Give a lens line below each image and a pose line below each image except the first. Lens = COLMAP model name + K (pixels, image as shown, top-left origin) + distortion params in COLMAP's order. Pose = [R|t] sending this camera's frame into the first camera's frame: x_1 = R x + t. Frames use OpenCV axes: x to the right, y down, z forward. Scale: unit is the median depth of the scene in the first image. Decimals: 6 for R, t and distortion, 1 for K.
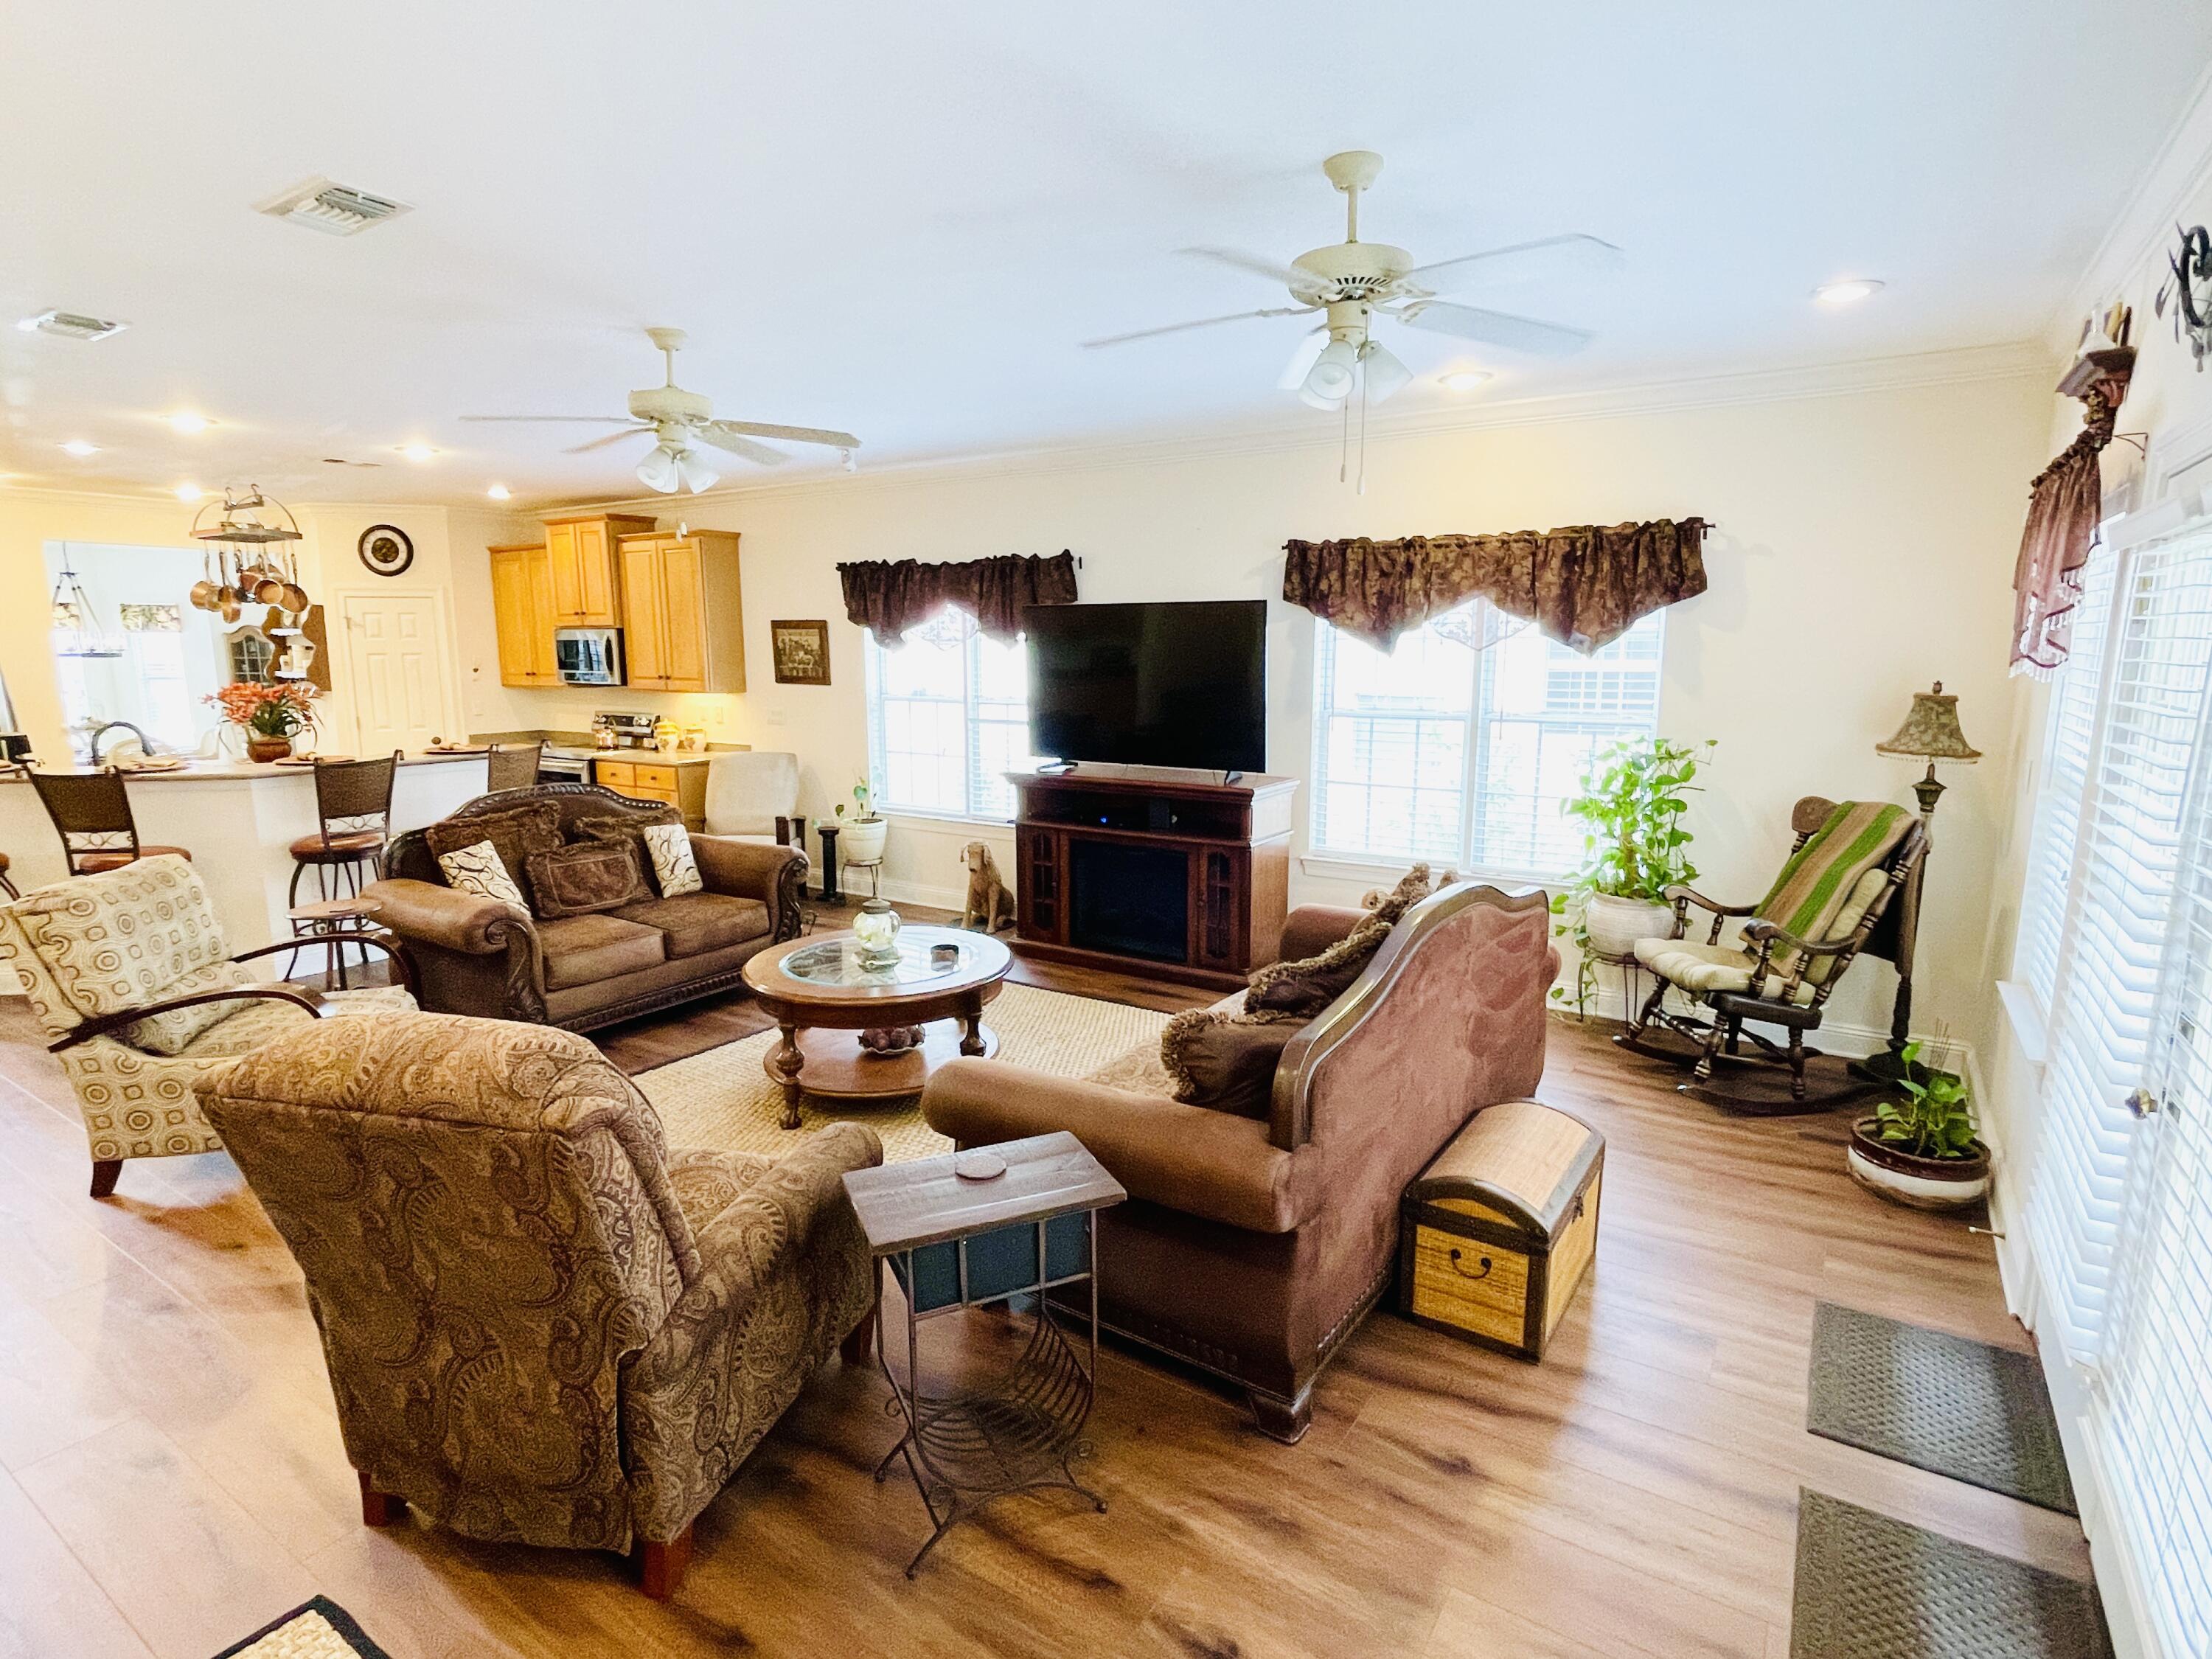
lens RADIAL K [[1128.0, 0, 1102.0], [0, 1128.0, 829.9], [0, 0, 1]] dist [-0.005032, -0.002207]
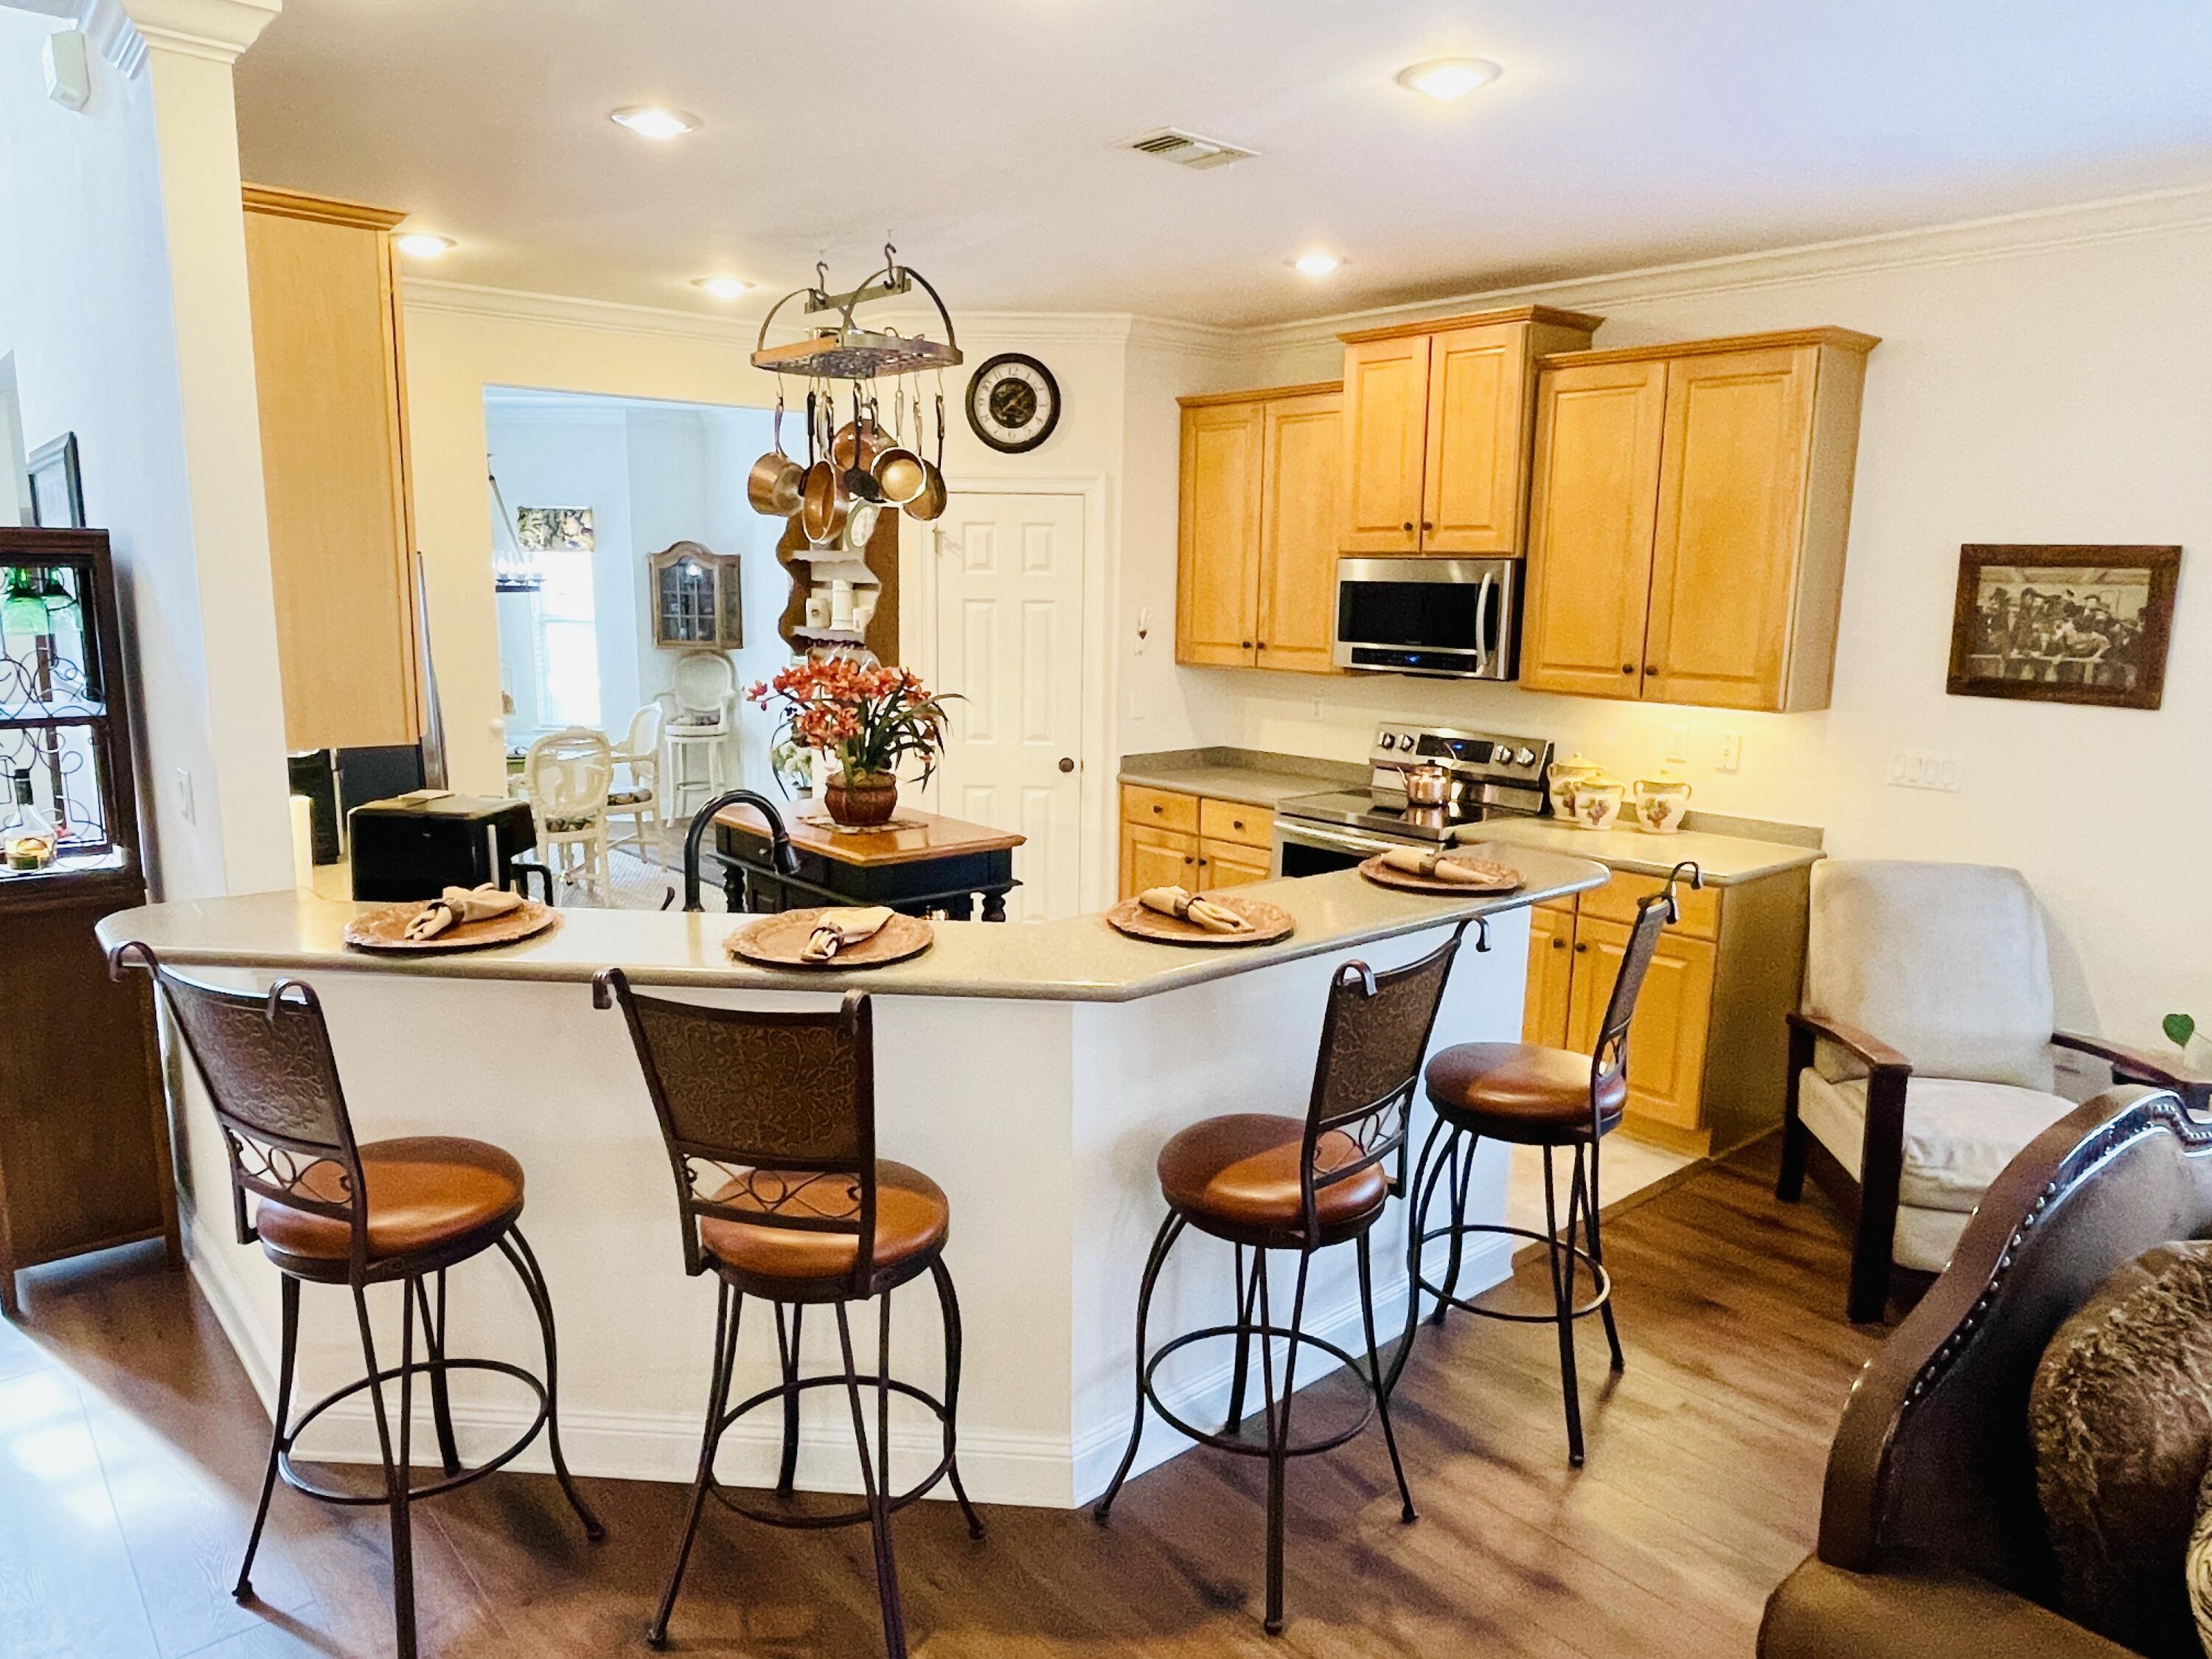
lens RADIAL K [[1464.8, 0, 1104.3], [0, 1464.8, 824.4], [0, 0, 1]] dist [-0.001890, -0.009480]
pose [[0.961759, 0.059491, -0.267360, -0.417613], [-0.057191, 0.998229, 0.016389, -0.068521], [0.267861, -0.000471, 0.963457, 0.366512]]
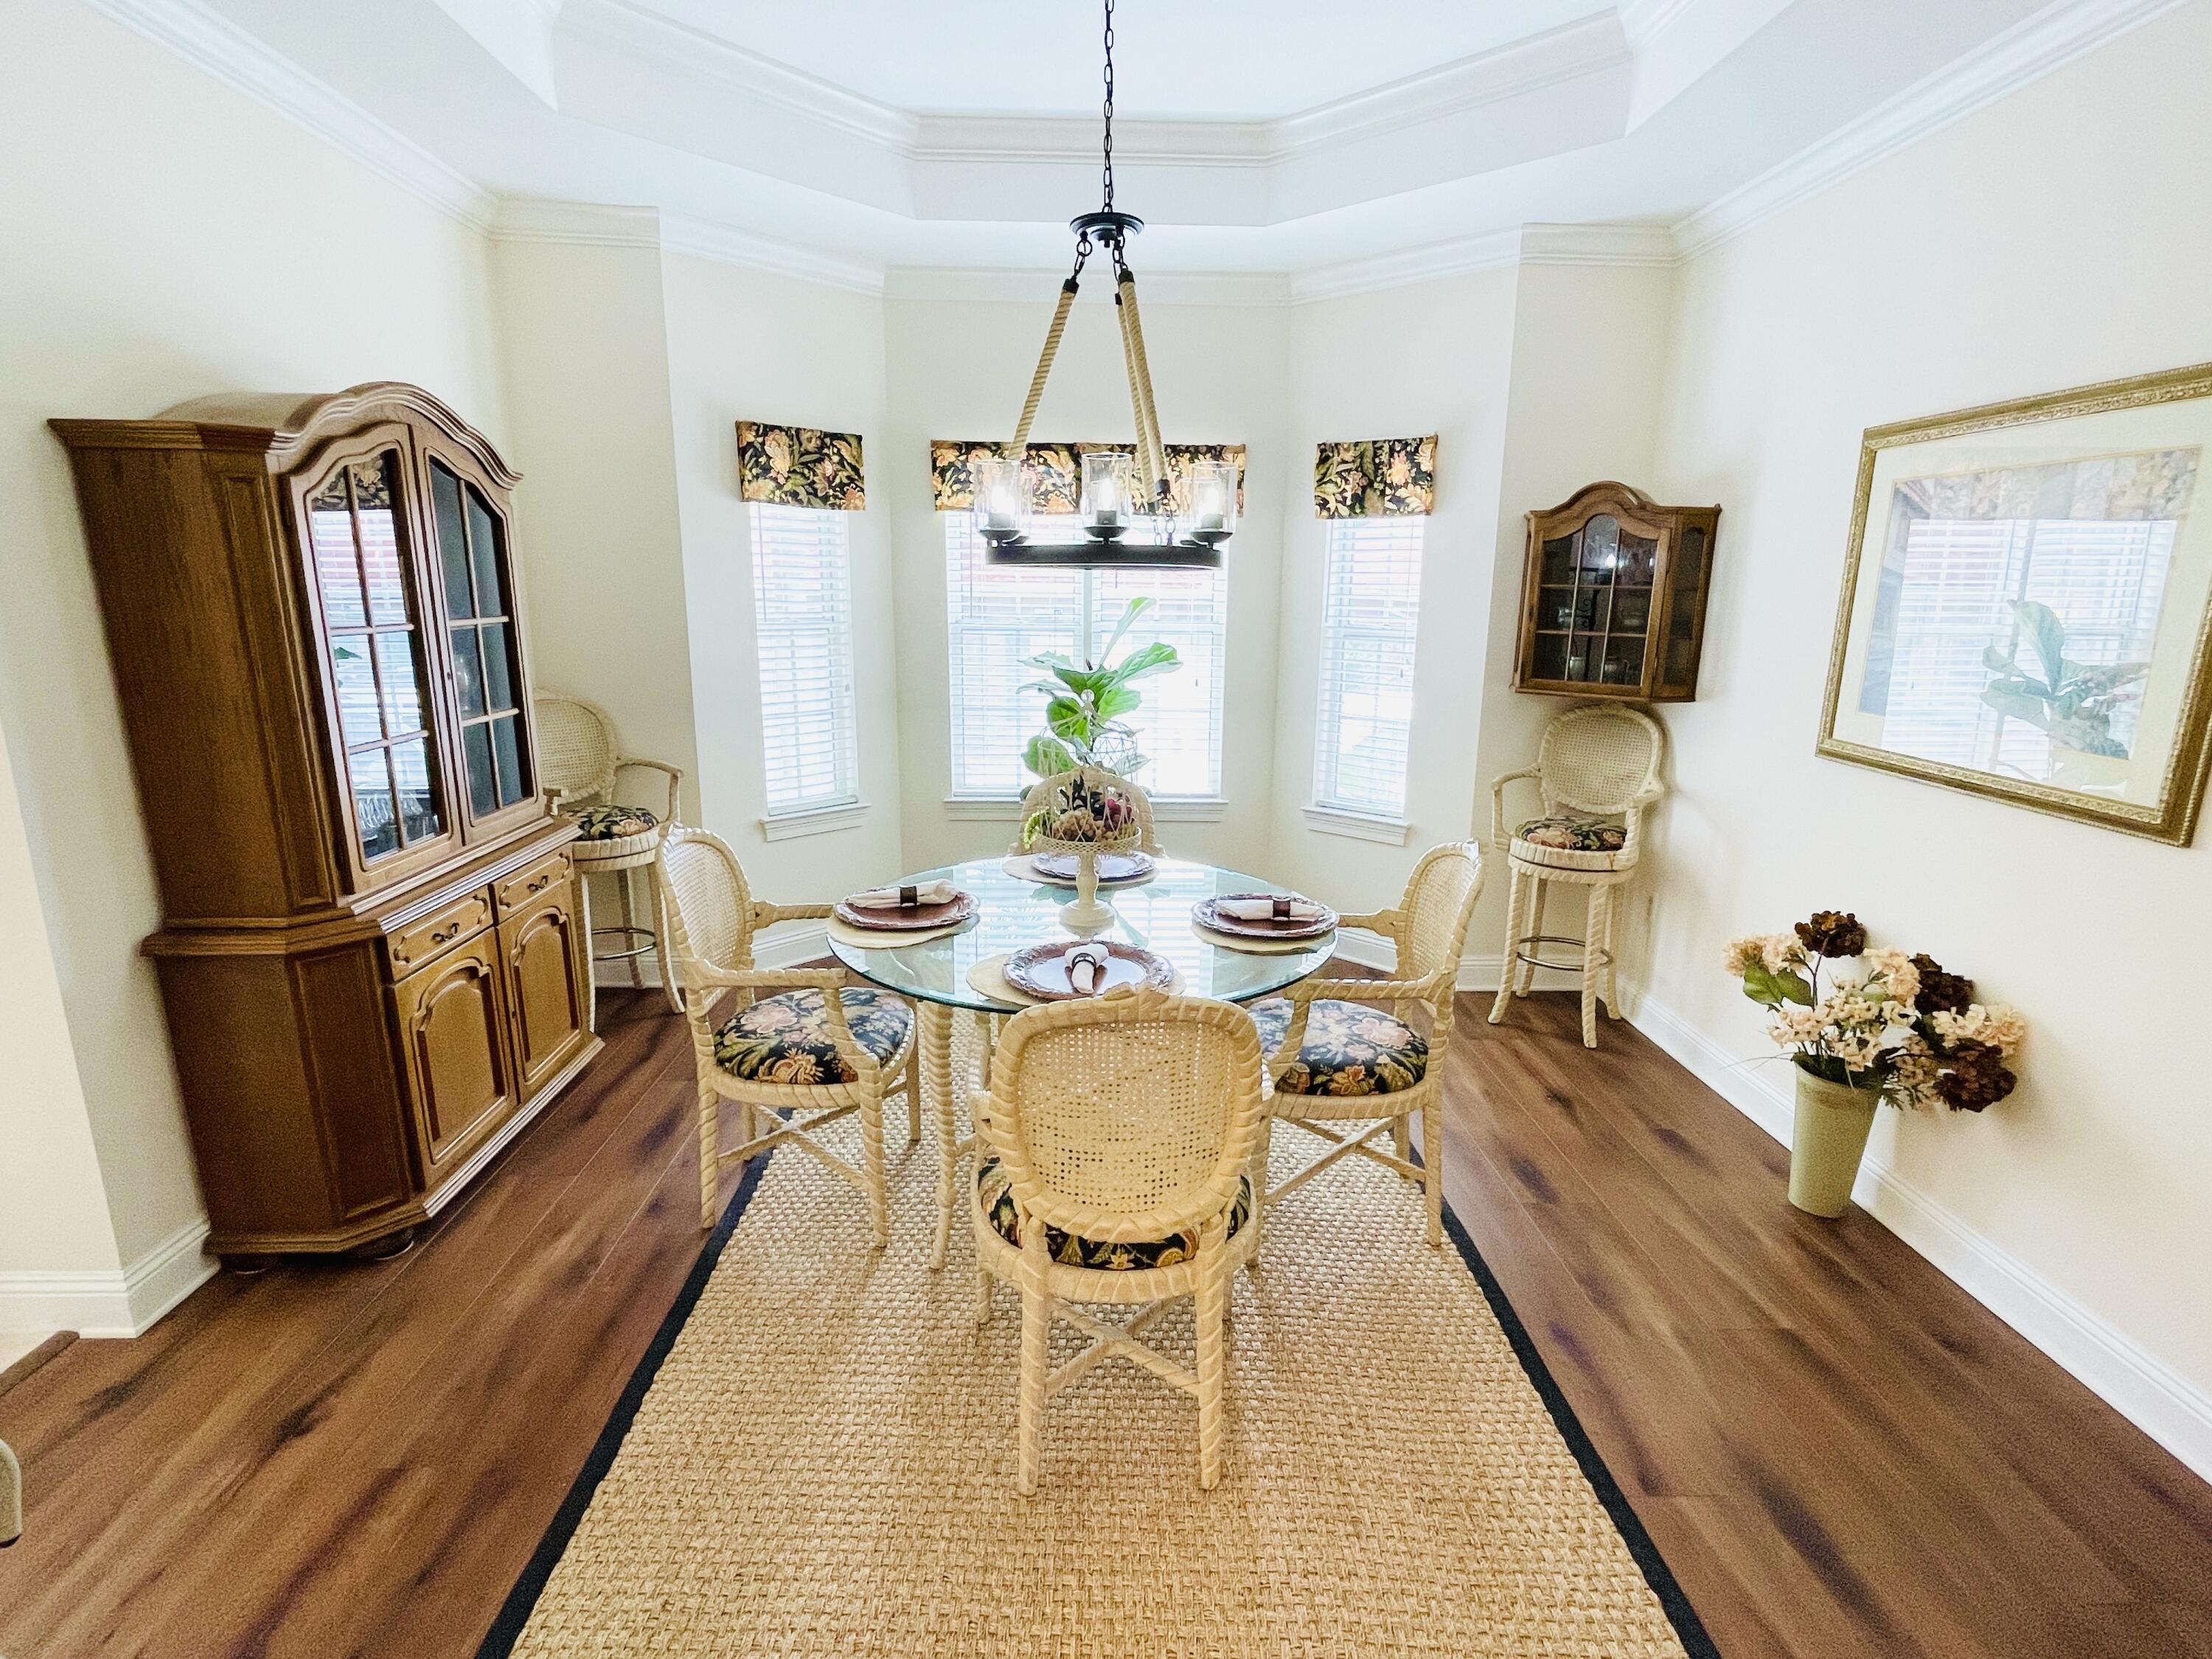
lens RADIAL K [[1047.6, 0, 1107.3], [0, 1047.6, 824.0], [0, 0, 1]] dist [-0.001346, -0.000125]
pose [[0.557186, 0.192221, -0.807833, -0.804823], [-0.148057, 0.980247, 0.131127, -0.146241], [0.817082, 0.046544, 0.574640, 0.995125]]
